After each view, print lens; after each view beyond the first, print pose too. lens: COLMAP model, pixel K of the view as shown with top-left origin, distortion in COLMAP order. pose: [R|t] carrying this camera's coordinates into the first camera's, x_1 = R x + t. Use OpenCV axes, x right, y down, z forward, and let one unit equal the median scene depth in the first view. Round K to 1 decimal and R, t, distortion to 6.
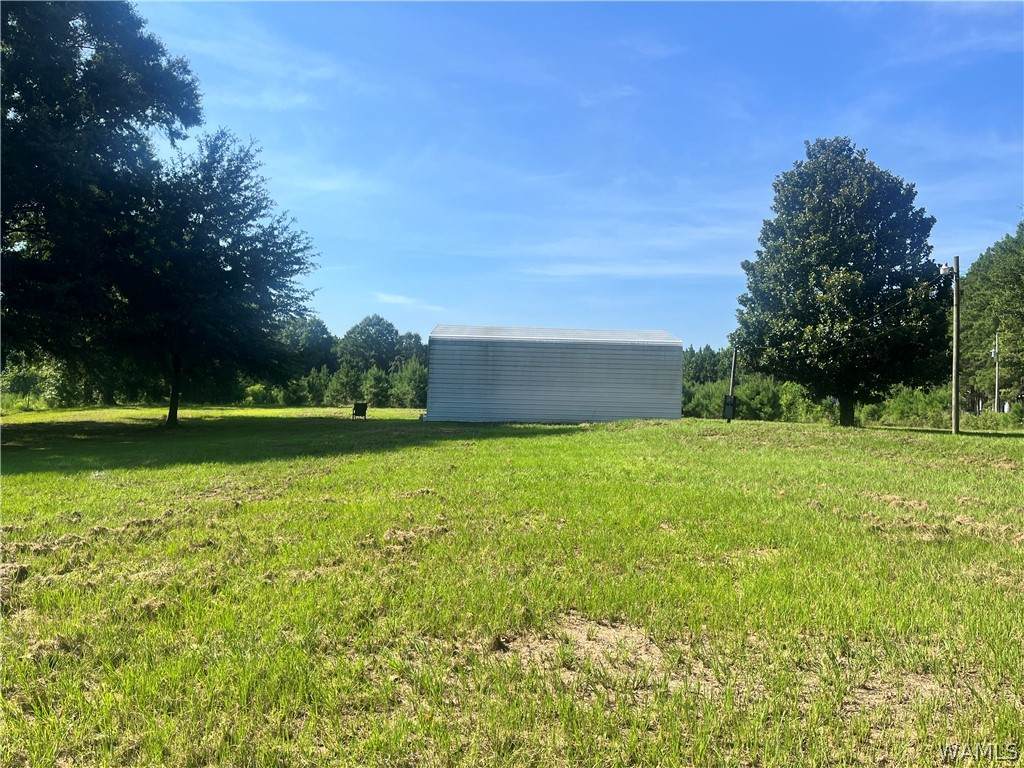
lens RADIAL K [[788.6, 0, 512.0], [0, 788.6, 384.0], [0, 0, 1]] dist [0.056302, -0.105616]
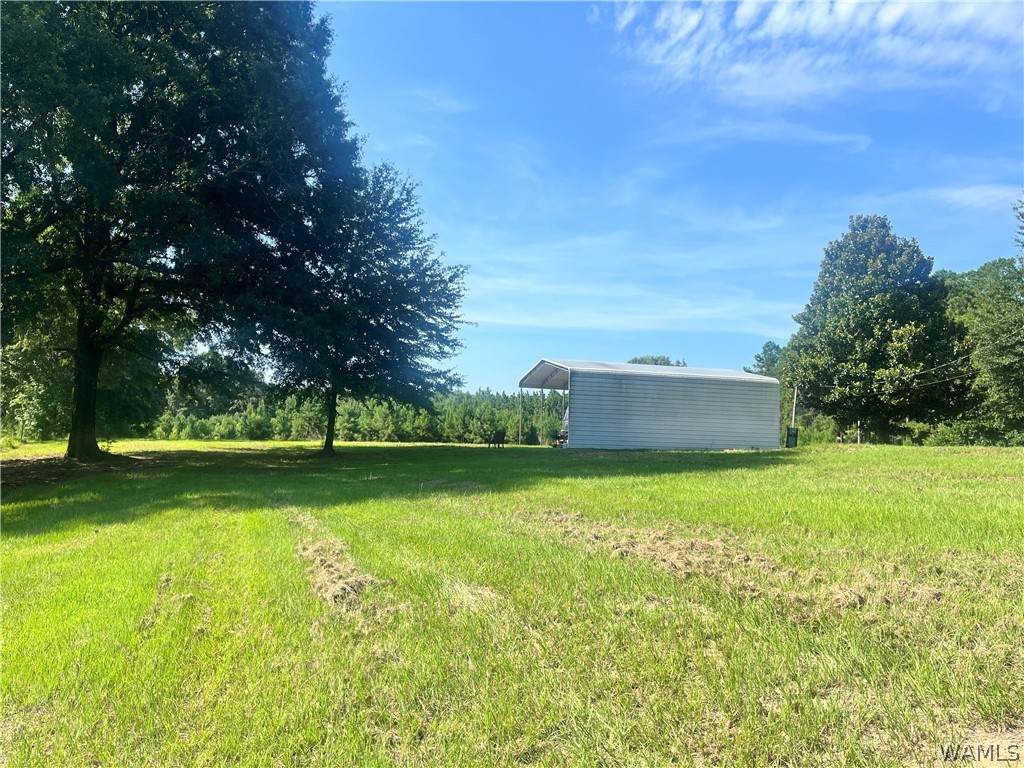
lens RADIAL K [[775.6, 0, 512.0], [0, 775.6, 384.0], [0, 0, 1]] dist [0.125698, 0.000277]
pose [[0.956914, 0.022109, 0.289529, -0.258209], [-0.007266, 0.998608, -0.052241, 0.008499], [-0.290281, 0.047886, 0.955742, 0.003885]]
